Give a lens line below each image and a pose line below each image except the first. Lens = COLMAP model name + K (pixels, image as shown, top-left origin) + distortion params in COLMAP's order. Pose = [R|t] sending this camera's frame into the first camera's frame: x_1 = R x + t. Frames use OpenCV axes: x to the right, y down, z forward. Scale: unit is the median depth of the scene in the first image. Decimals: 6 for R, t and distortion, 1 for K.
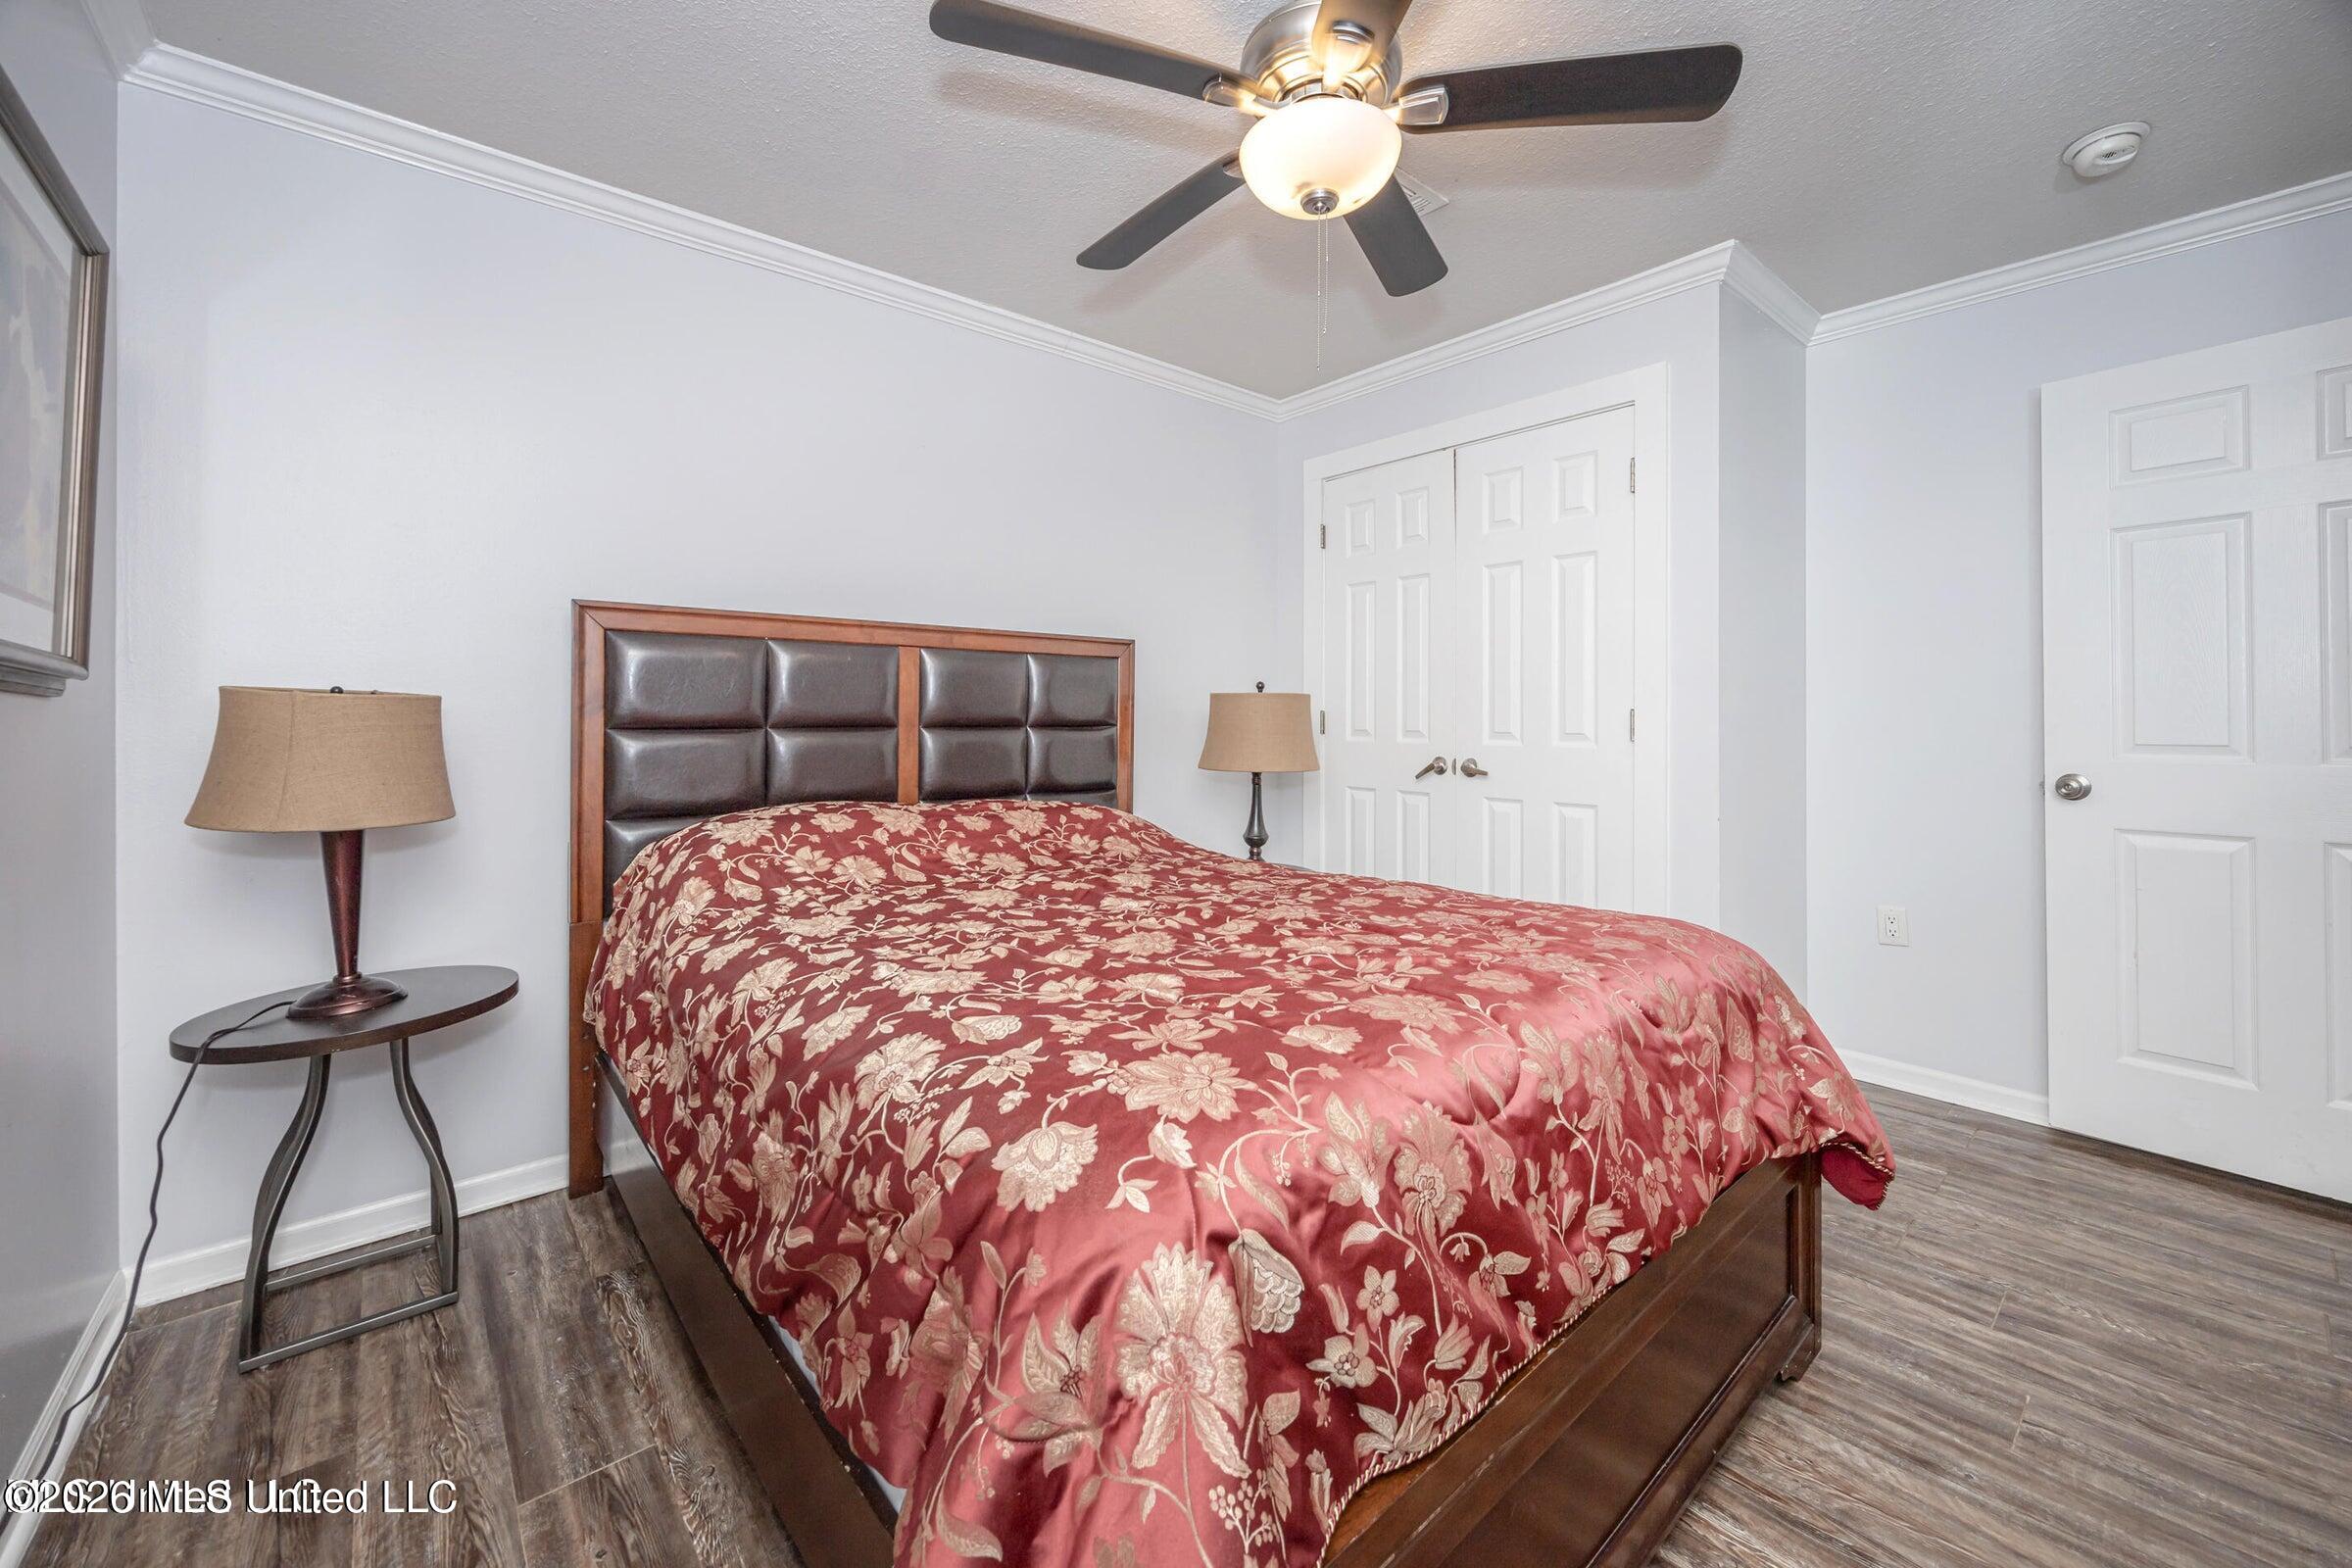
lens RADIAL K [[942.2, 0, 1192.1], [0, 942.2, 701.5], [0, 0, 1]] dist [0.000541, -0.000112]
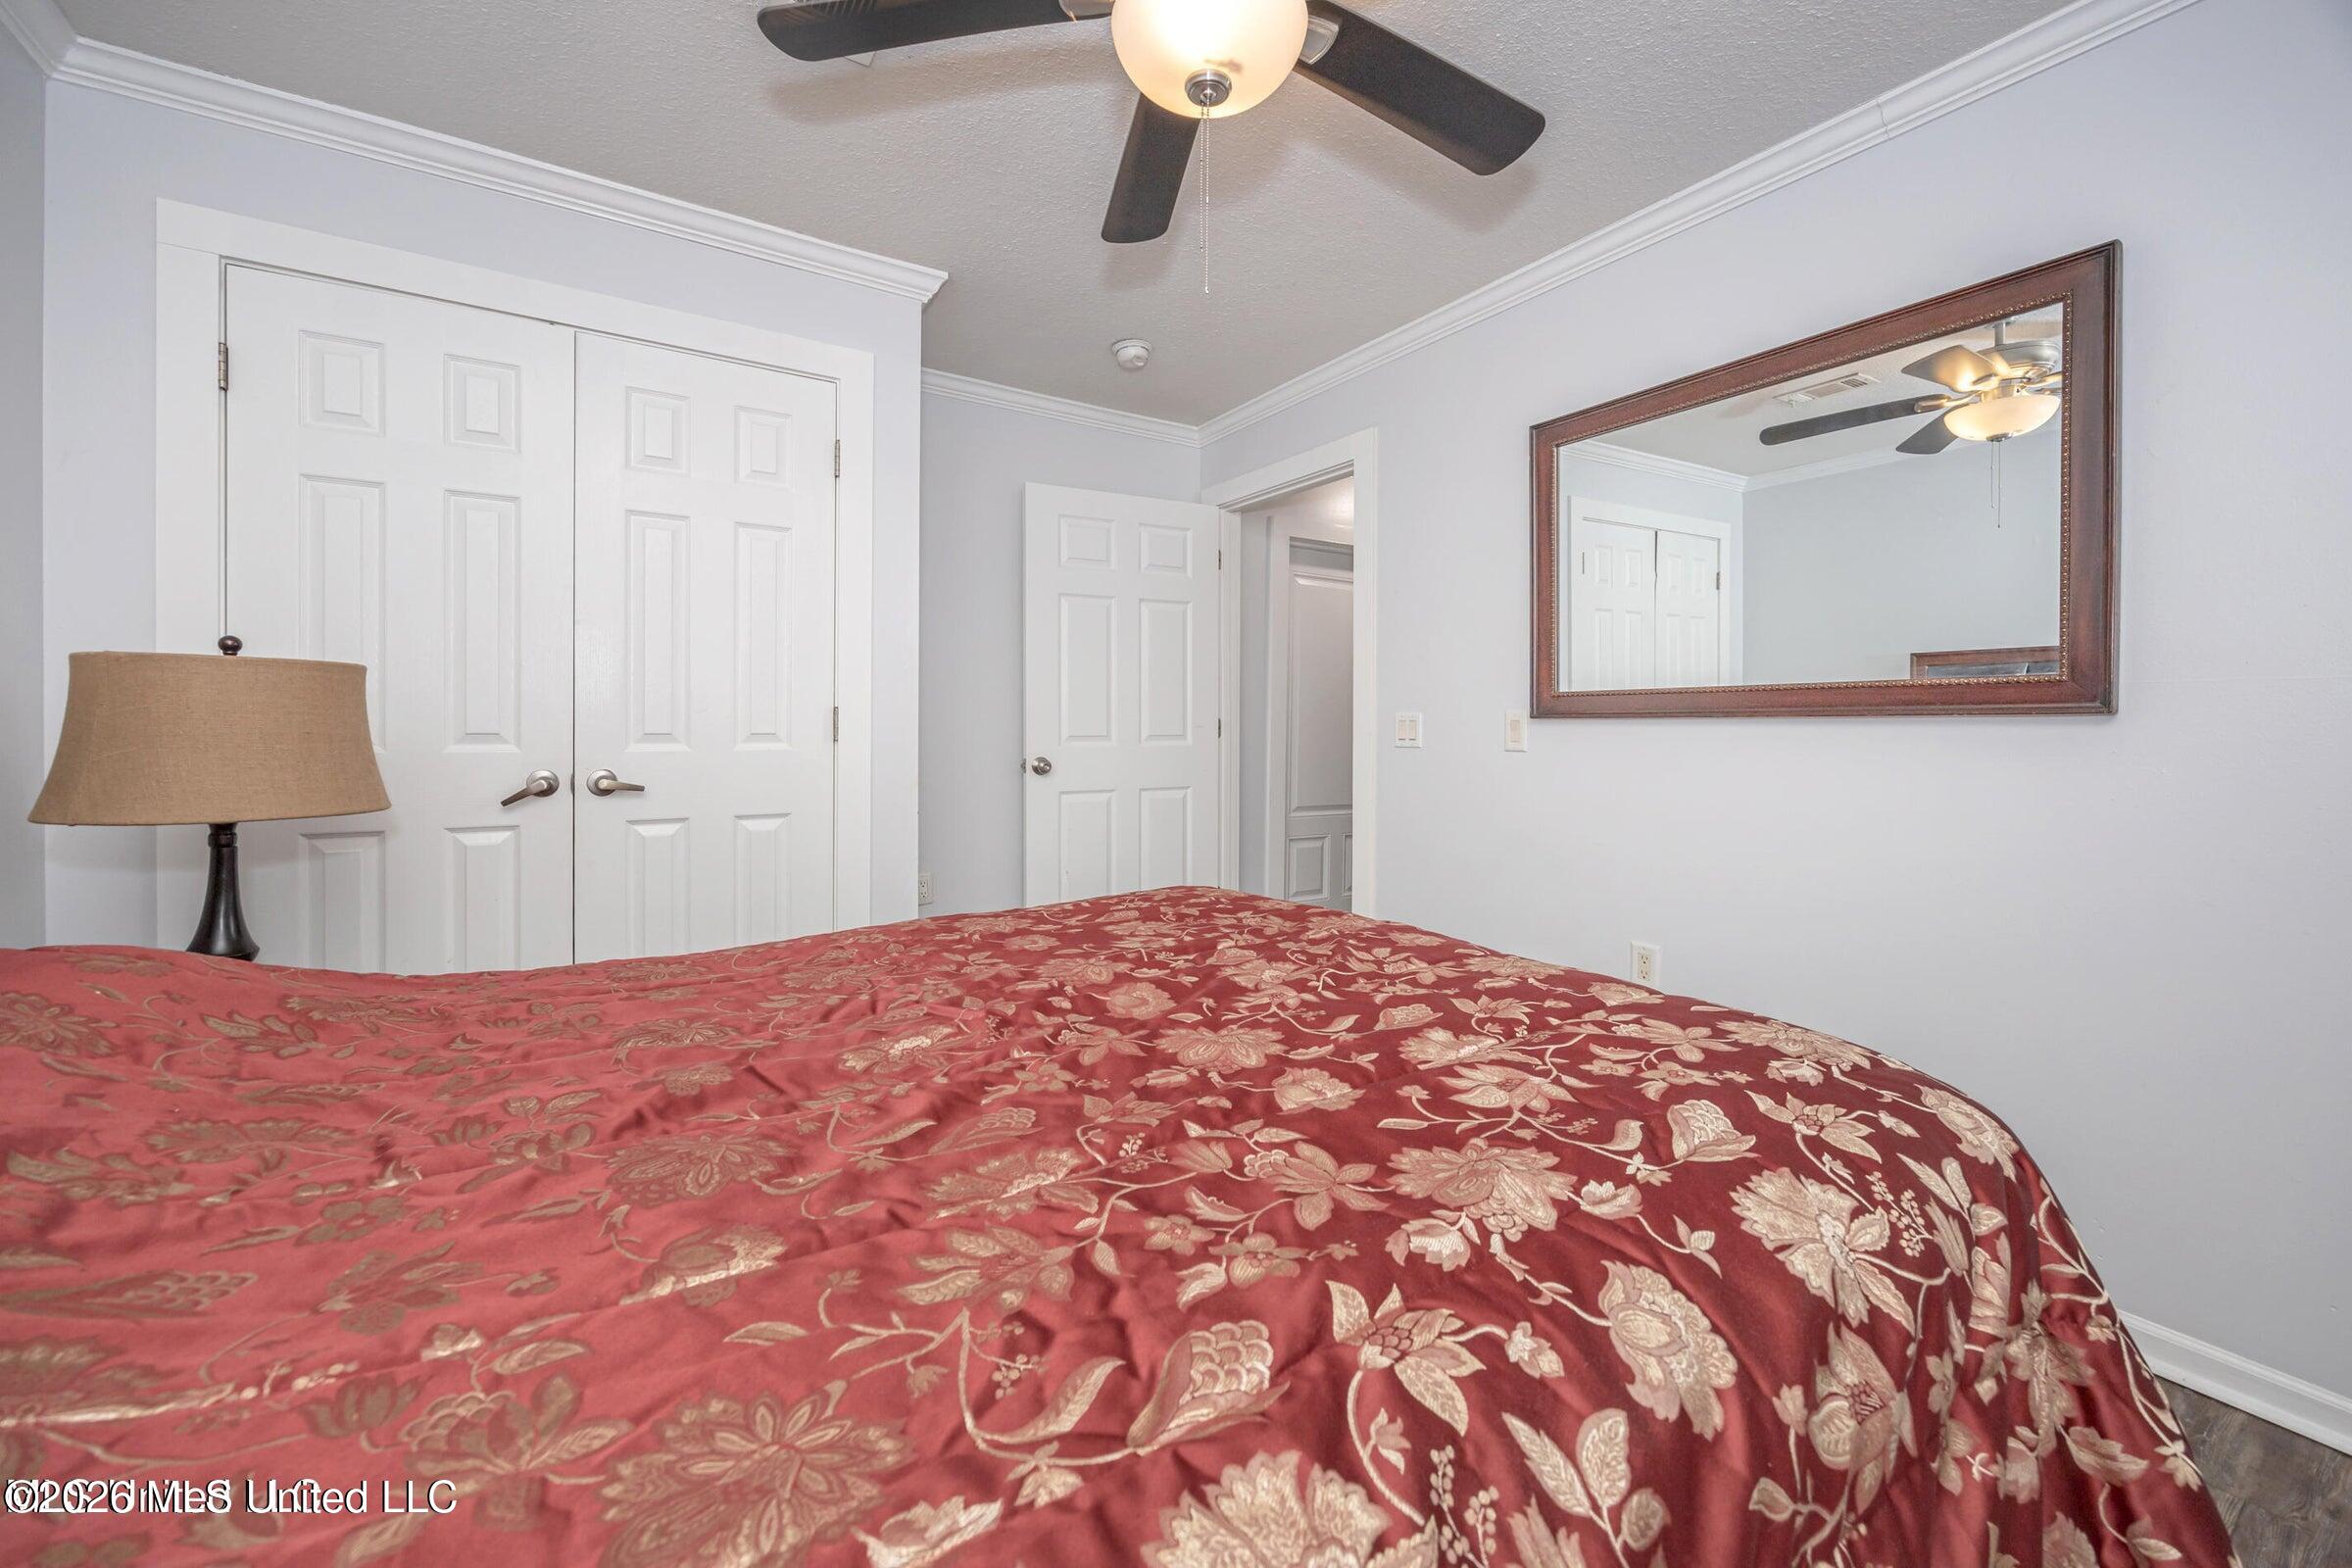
lens RADIAL K [[902.4, 0, 1164.4], [0, 902.4, 726.1], [0, 0, 1]] dist [-0.001604, 0.000104]
pose [[0.165988, -0.000957, 0.986127, -0.377756], [-0.028571, 0.999575, 0.005780, 0.011753], [-0.985714, -0.029134, 0.165890, 0.541635]]
